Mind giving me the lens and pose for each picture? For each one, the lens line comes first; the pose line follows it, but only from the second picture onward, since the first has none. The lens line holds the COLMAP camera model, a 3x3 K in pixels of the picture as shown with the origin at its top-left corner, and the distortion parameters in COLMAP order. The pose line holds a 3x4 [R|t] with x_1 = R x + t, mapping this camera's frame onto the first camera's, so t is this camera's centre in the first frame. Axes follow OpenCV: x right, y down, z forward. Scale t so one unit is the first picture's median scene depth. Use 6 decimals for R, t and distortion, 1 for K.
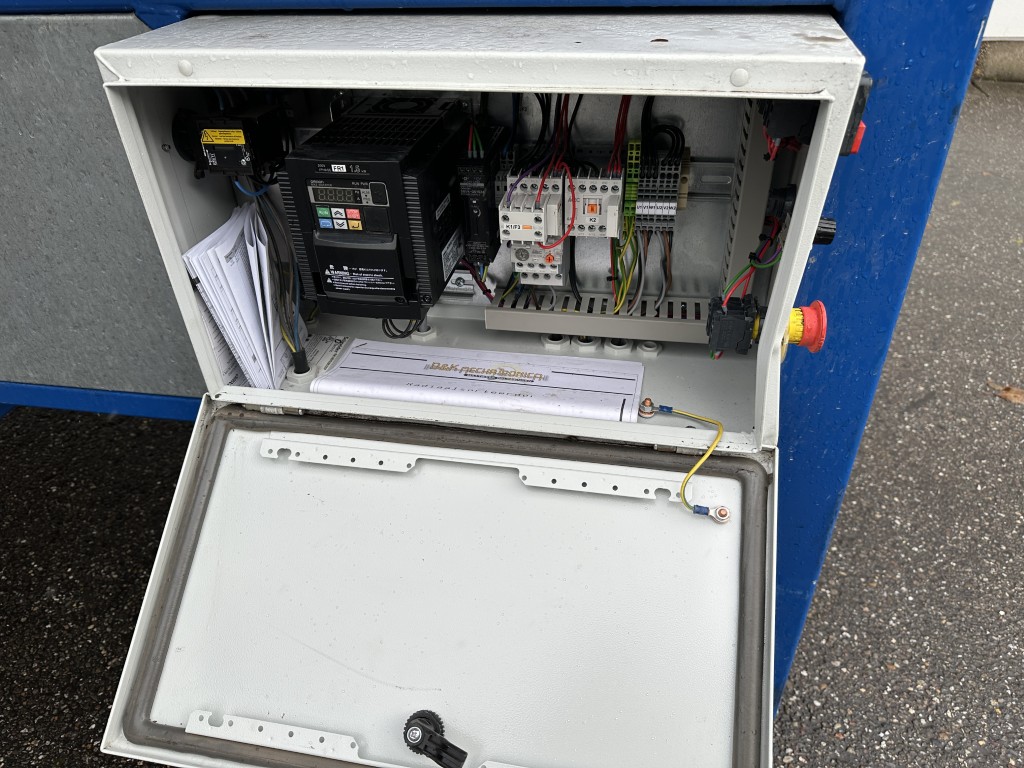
lens RADIAL K [[720.2, 0, 515.6], [0, 720.2, 387.2], [0, 0, 1]] dist [-0.021268, 0.006016]
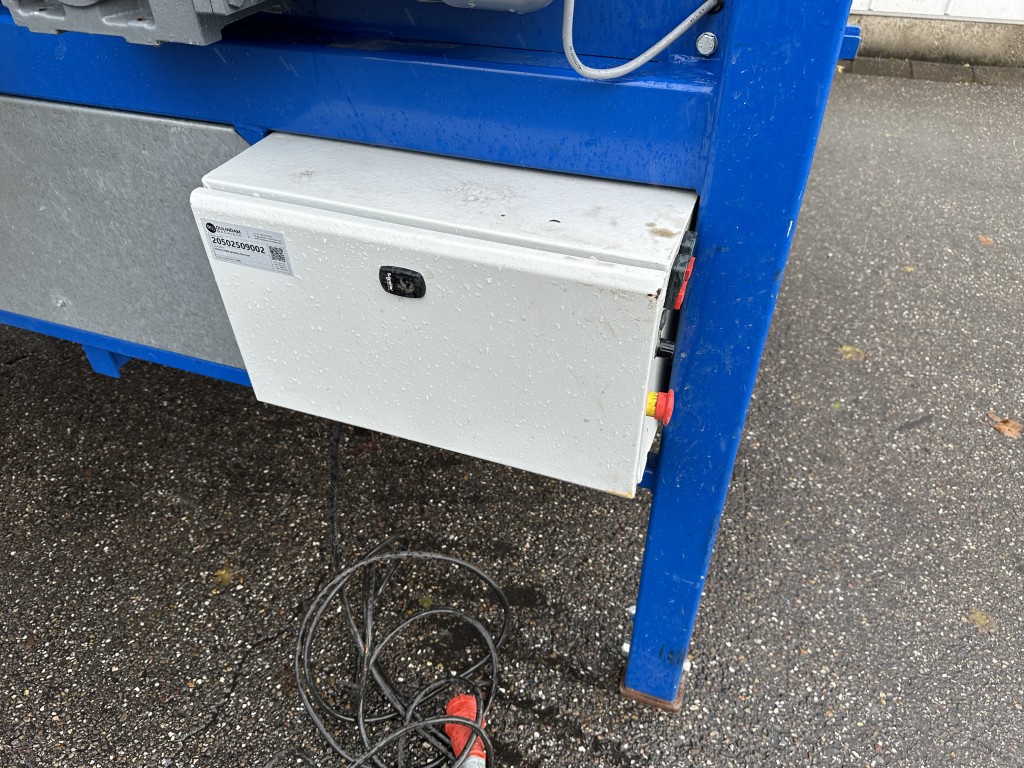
lens RADIAL K [[720.2, 0, 512.0], [0, 720.2, 380.7], [0, 0, 1]] dist [-0.021268, 0.006016]
pose [[0.984535, 0.123113, -0.124634, 0.125357], [-0.111540, 0.989118, 0.095943, -0.104190], [0.135089, -0.080558, 0.987553, -0.187986]]
